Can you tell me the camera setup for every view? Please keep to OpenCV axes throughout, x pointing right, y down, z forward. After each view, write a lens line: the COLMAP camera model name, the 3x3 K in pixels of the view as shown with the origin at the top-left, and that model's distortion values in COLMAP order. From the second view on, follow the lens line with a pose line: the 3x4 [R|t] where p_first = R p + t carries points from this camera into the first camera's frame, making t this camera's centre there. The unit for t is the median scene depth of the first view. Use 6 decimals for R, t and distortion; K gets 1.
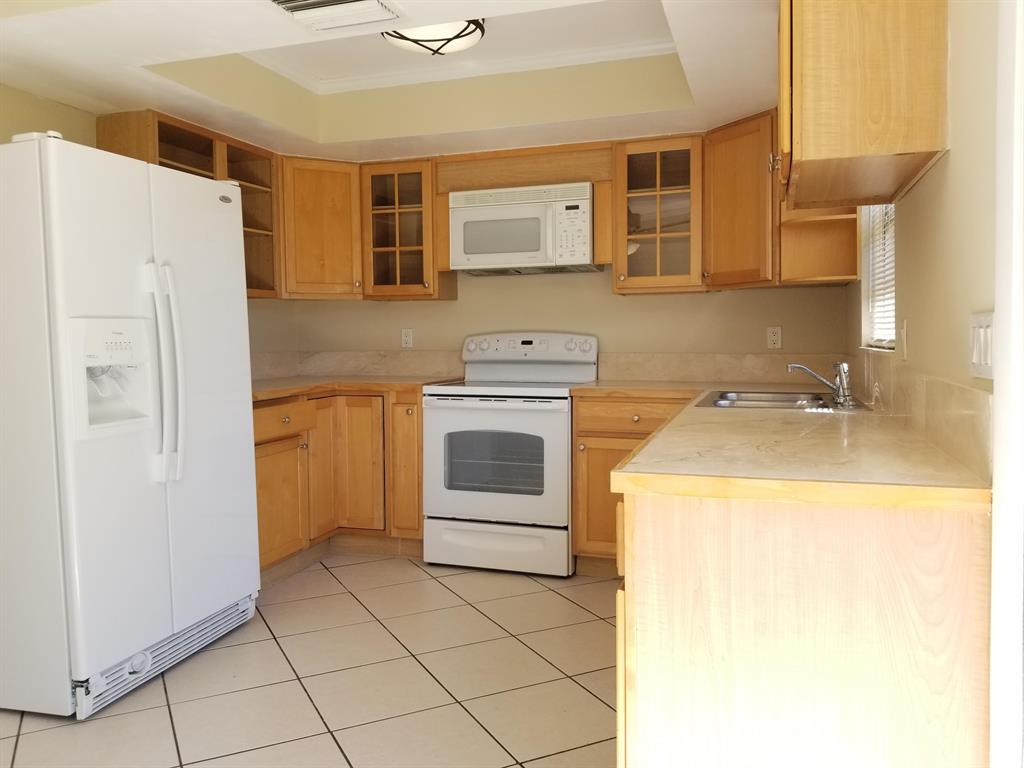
lens RADIAL K [[807.0, 0, 510.0], [0, 807.0, 366.8], [0, 0, 1]] dist [0.062028, -0.116150]
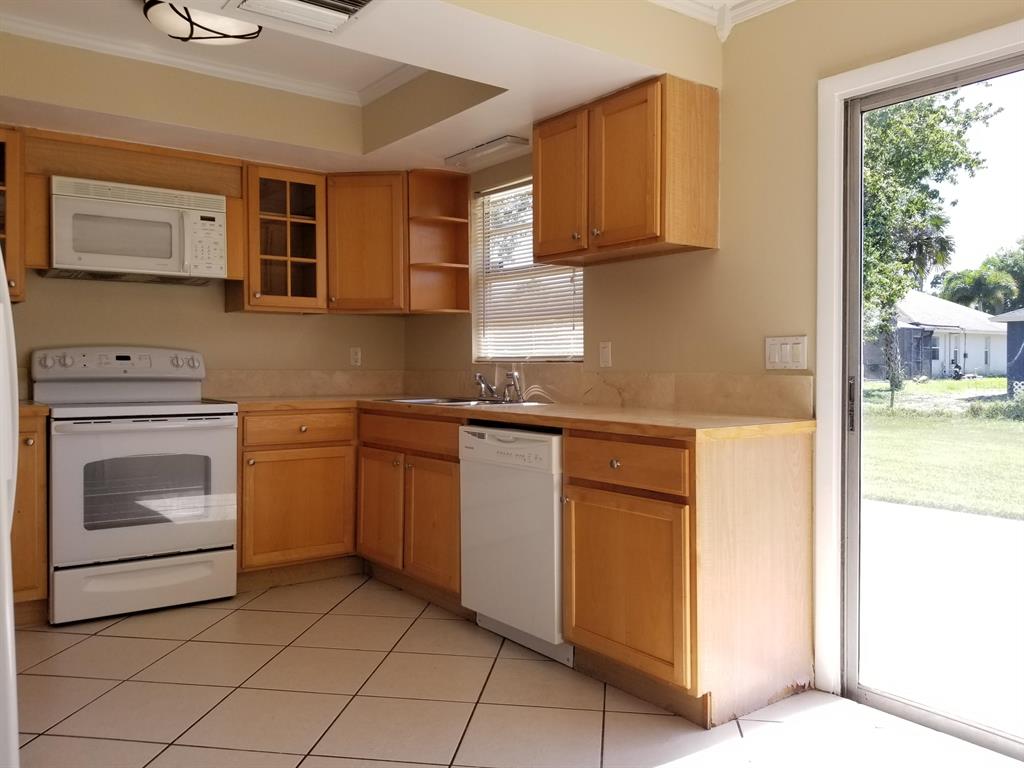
lens RADIAL K [[807.0, 0, 521.6], [0, 807.0, 377.2], [0, 0, 1]] dist [0.062028, -0.116150]
pose [[0.550878, -0.009040, 0.834537, -0.559245], [0.023598, 0.999710, -0.004747, 0.007088], [-0.834252, 0.022308, 0.550932, 0.159786]]
